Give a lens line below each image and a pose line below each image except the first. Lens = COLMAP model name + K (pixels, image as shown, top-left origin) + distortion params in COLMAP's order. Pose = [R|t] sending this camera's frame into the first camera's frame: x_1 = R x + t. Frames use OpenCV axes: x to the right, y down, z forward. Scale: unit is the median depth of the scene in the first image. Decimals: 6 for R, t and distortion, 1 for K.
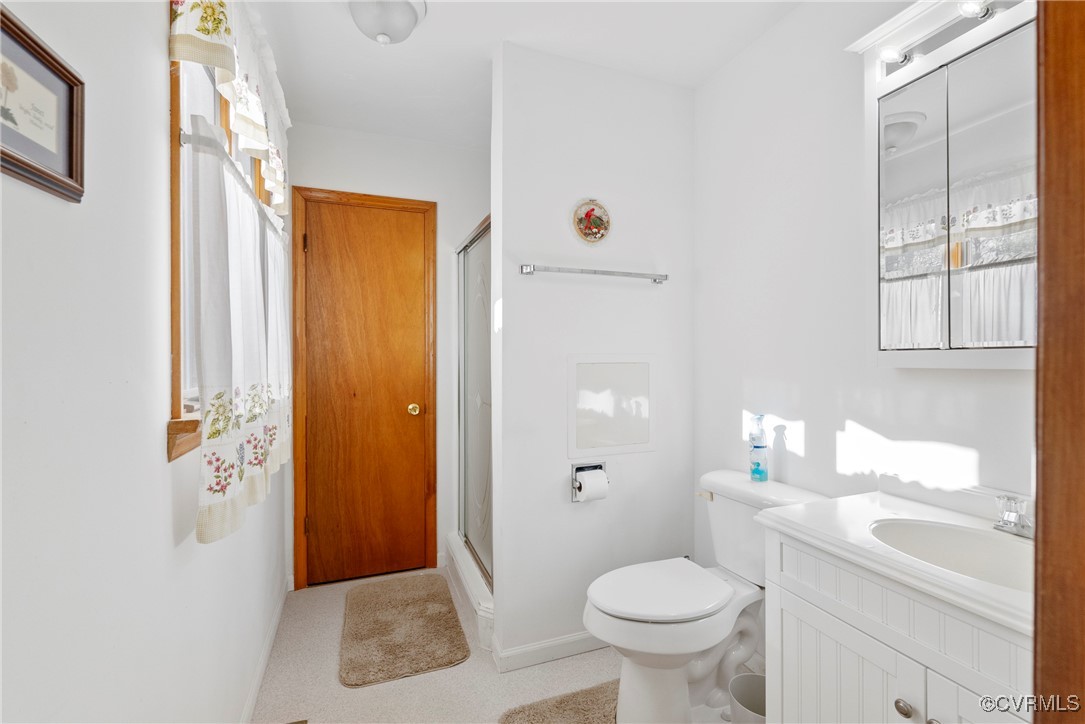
lens RADIAL K [[483.1, 0, 542.0], [0, 483.1, 358.1], [0, 0, 1]] dist [0.003607, 0.000565]
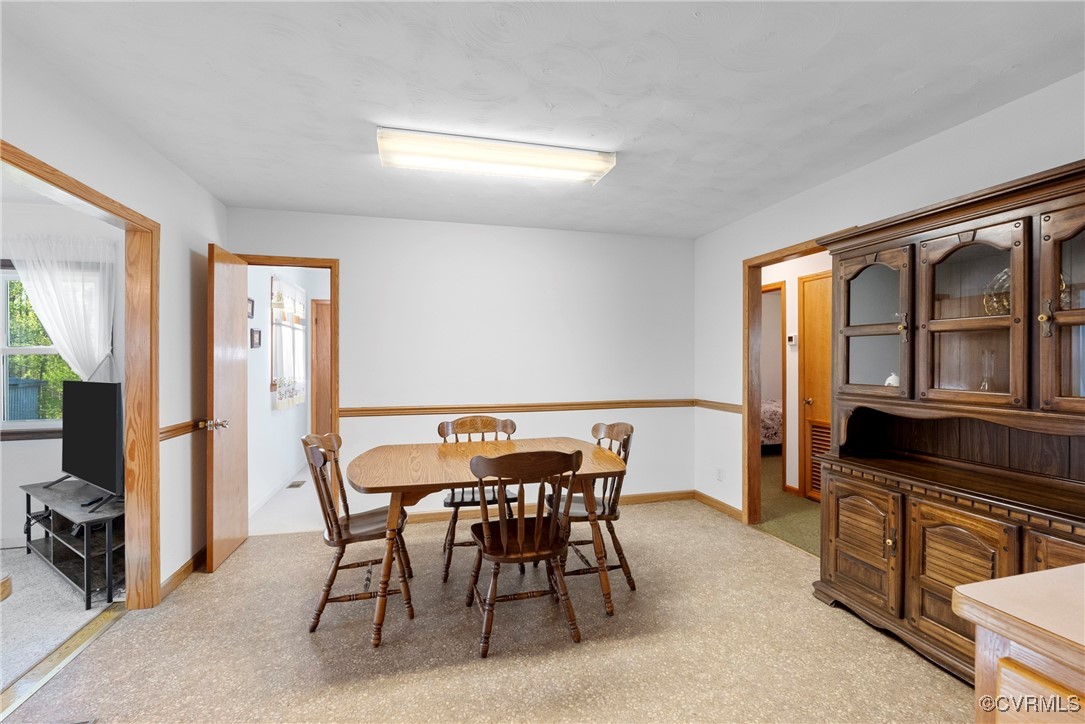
lens RADIAL K [[483.1, 0, 543.9], [0, 483.1, 362.6], [0, 0, 1]] dist [0.003607, 0.000565]
pose [[0.994460, 0.000569, -0.105112, 2.267724], [-0.000892, 0.999995, -0.003028, -0.061850], [0.105110, 0.003105, 0.994456, -3.256988]]
